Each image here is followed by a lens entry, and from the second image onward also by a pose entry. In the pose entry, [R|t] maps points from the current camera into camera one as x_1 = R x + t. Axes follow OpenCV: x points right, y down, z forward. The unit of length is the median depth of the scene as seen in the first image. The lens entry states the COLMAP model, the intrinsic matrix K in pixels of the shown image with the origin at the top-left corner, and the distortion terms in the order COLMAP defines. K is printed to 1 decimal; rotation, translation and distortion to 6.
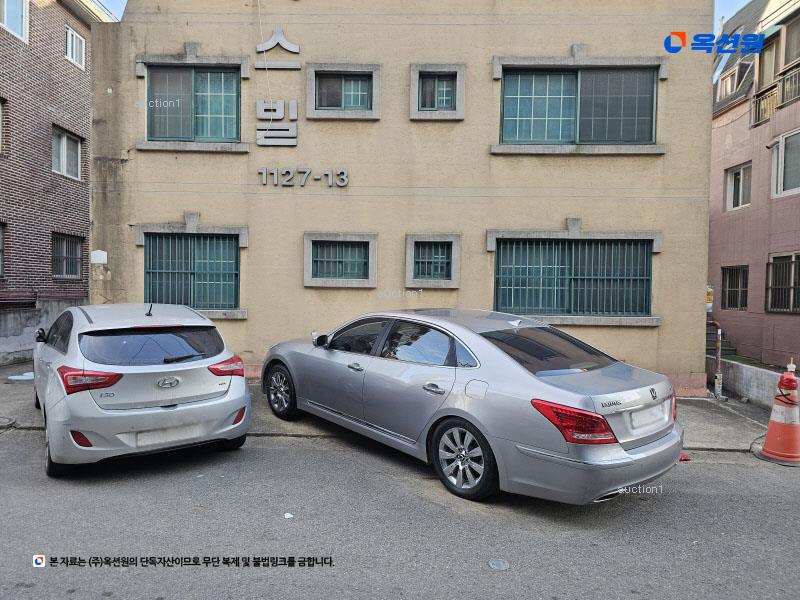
lens RADIAL K [[533.6, 0, 384.9], [0, 533.6, 305.2], [0, 0, 1]] dist [0.078776, -0.070569]
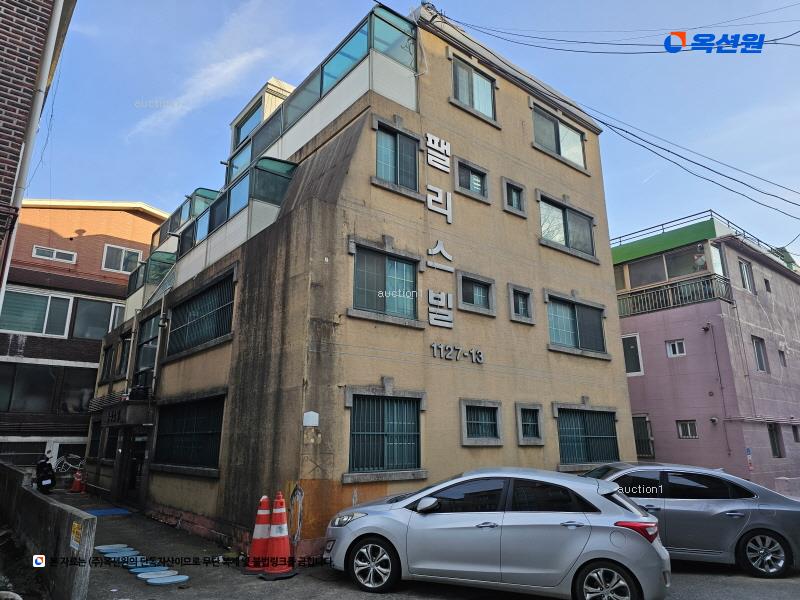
lens RADIAL K [[533.1, 0, 389.1], [0, 533.1, 295.0], [0, 0, 1]] dist [0.076966, -0.067012]
pose [[0.764747, 0.152711, 0.625973, -1.062503], [0.029070, 0.962341, -0.270285, -0.039529], [-0.643675, 0.224896, 0.731508, 0.168023]]
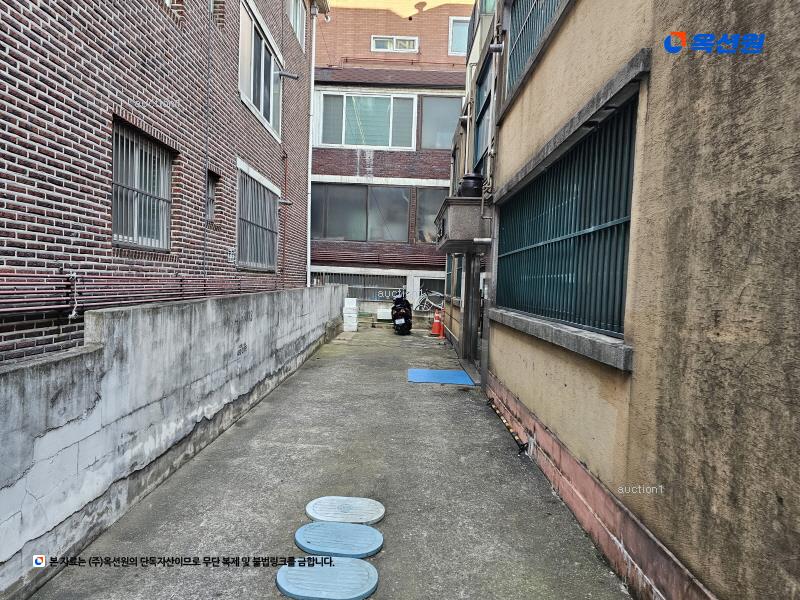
lens RADIAL K [[533.1, 0, 389.1], [0, 533.1, 295.0], [0, 0, 1]] dist [0.076966, -0.067012]
pose [[0.999623, 0.026727, 0.006241, -0.695580], [-0.026704, 0.999636, -0.003754, -0.027389], [-0.006339, 0.003586, 0.999973, 1.035095]]
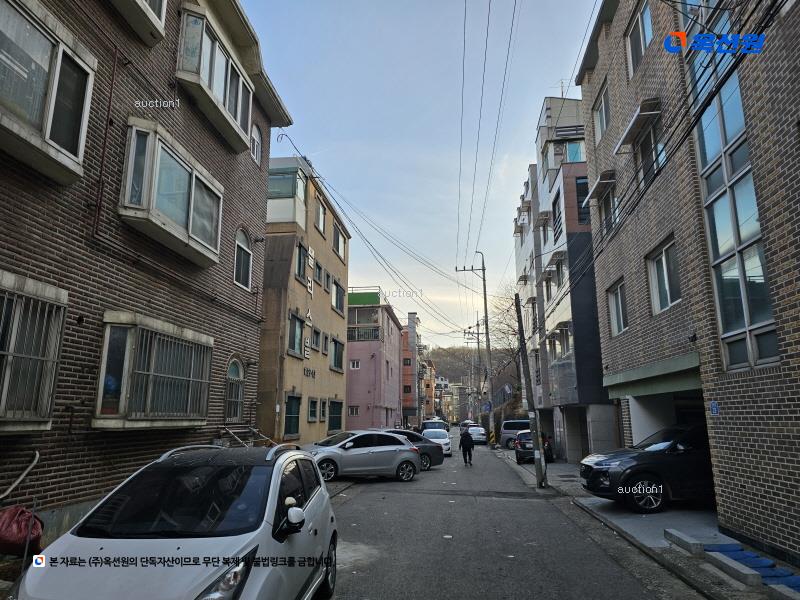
lens RADIAL K [[533.1, 0, 389.1], [0, 533.1, 295.0], [0, 0, 1]] dist [0.076966, -0.067012]
pose [[0.105510, 0.204640, 0.973134, -2.411681], [0.020272, 0.977951, -0.207850, -0.079498], [-0.994212, 0.041657, 0.099035, 0.419186]]
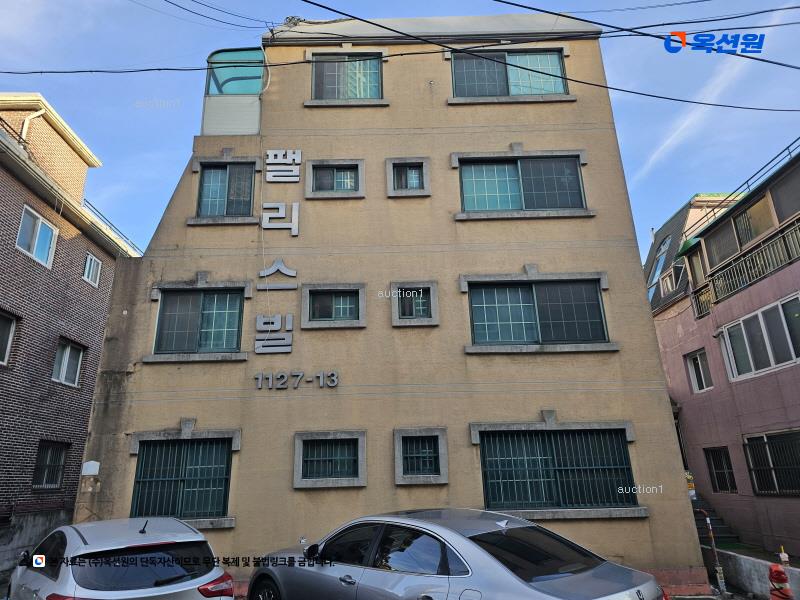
lens RADIAL K [[533.1, 0, 389.1], [0, 533.1, 295.0], [0, 0, 1]] dist [0.076966, -0.067012]
pose [[0.998841, -0.029571, 0.037972, -0.000963], [0.040950, 0.936707, -0.347712, -0.016217], [-0.025287, 0.348864, 0.936832, -0.076613]]
